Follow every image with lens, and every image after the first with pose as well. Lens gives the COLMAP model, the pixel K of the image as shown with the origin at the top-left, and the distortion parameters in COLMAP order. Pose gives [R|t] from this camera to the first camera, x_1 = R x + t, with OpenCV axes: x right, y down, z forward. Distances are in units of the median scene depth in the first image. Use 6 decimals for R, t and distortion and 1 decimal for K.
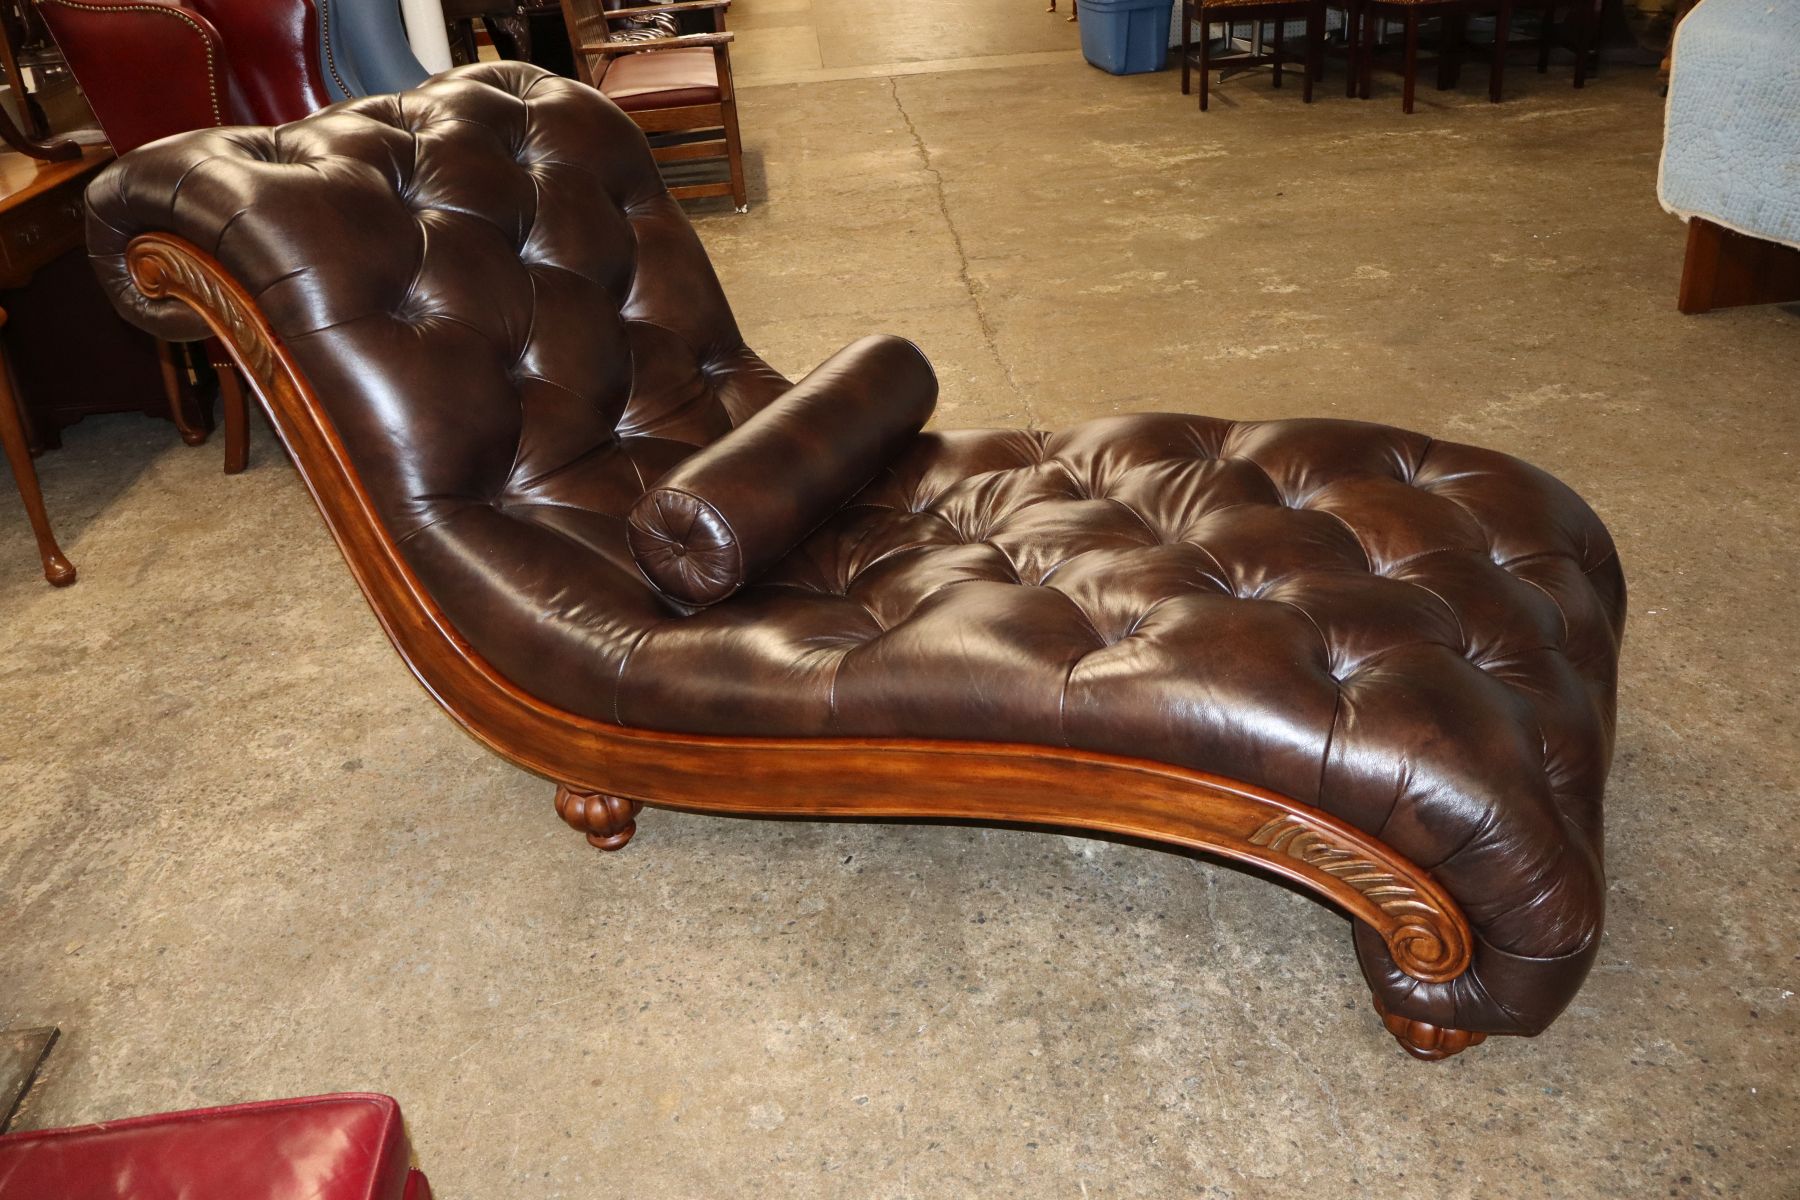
lens RADIAL K [[1499.2, 0, 915.8], [0, 1499.2, 605.8], [0, 0, 1]] dist [0.007055, -0.006269]
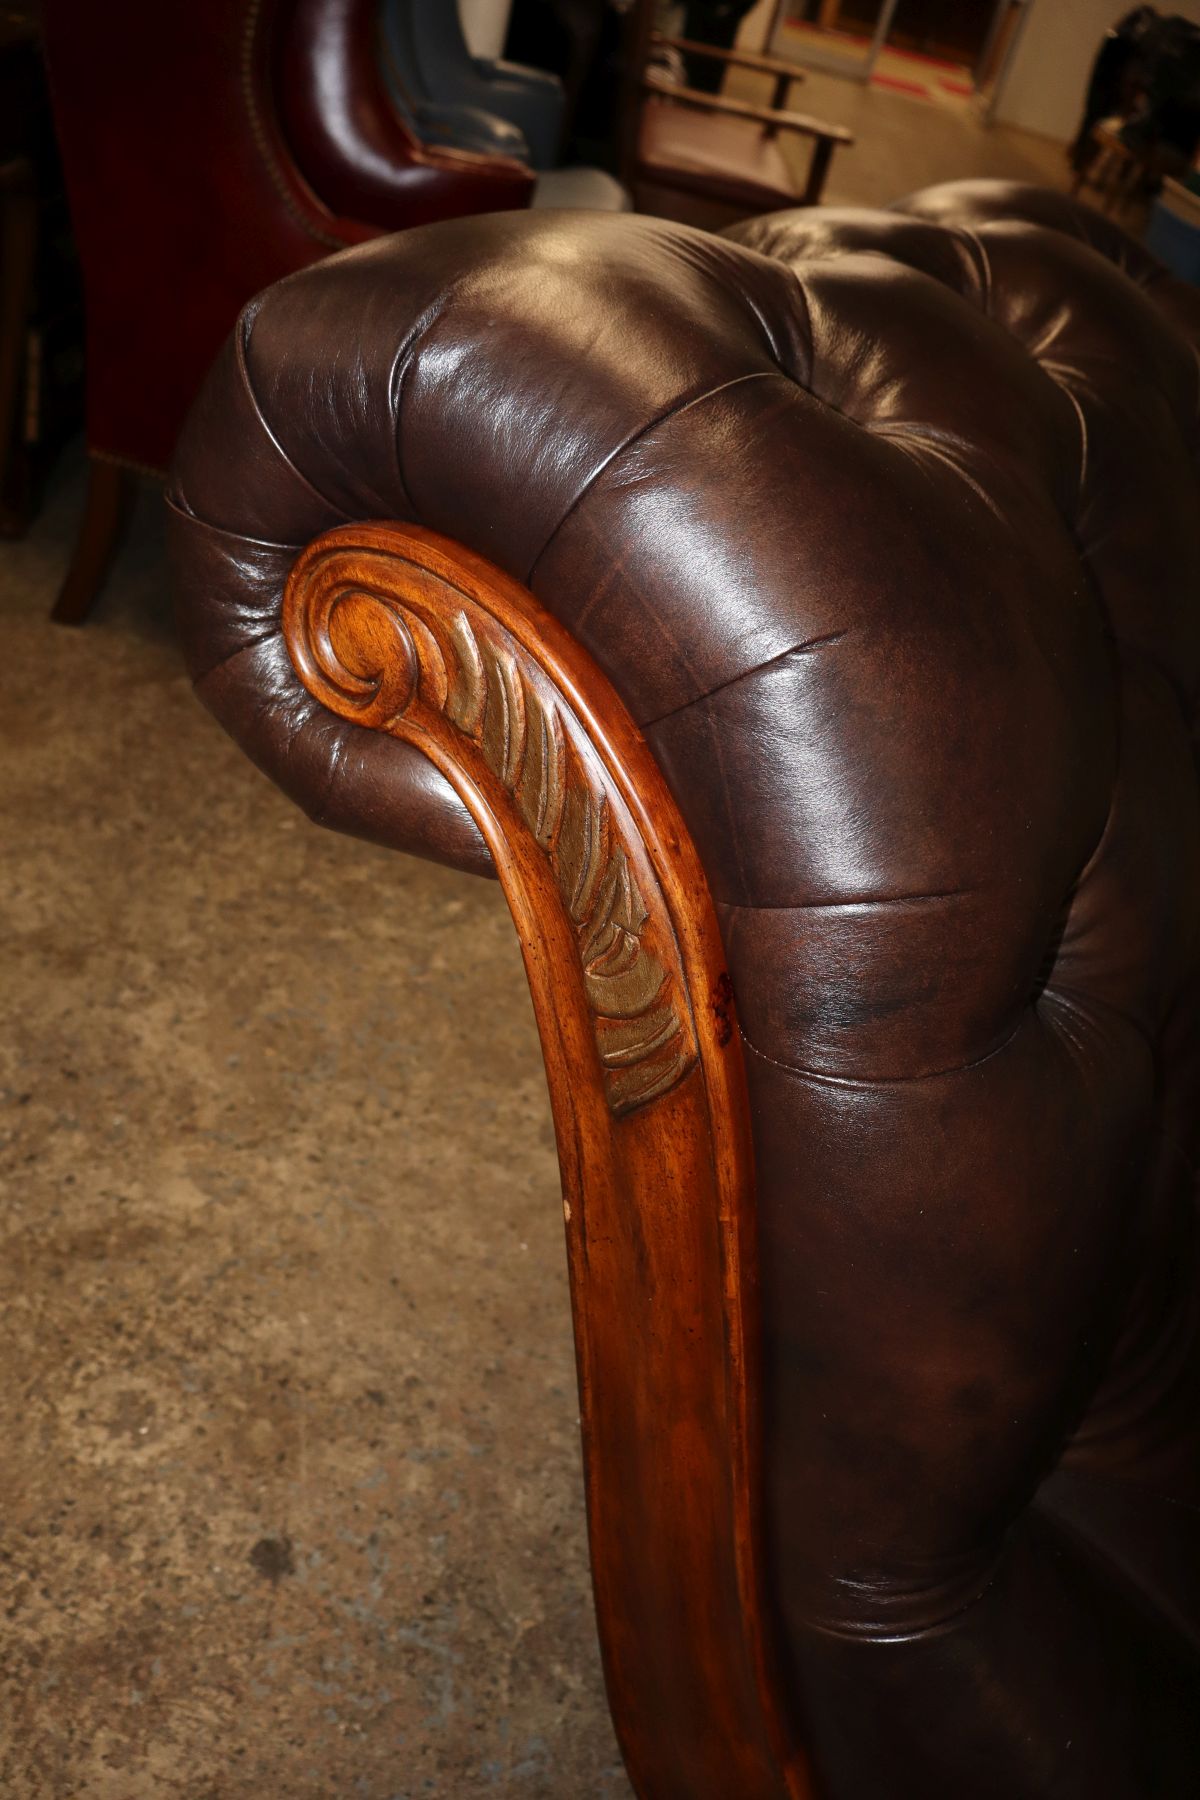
lens RADIAL K [[1499.2, 0, 604.3], [0, 1499.2, 895.2], [0, 0, 1]] dist [0.007055, -0.006269]
pose [[0.946571, 0.314227, 0.072560, -0.342917], [-0.320734, 0.940747, 0.110115, -0.163121], [-0.033660, -0.127504, 0.991267, 0.499425]]
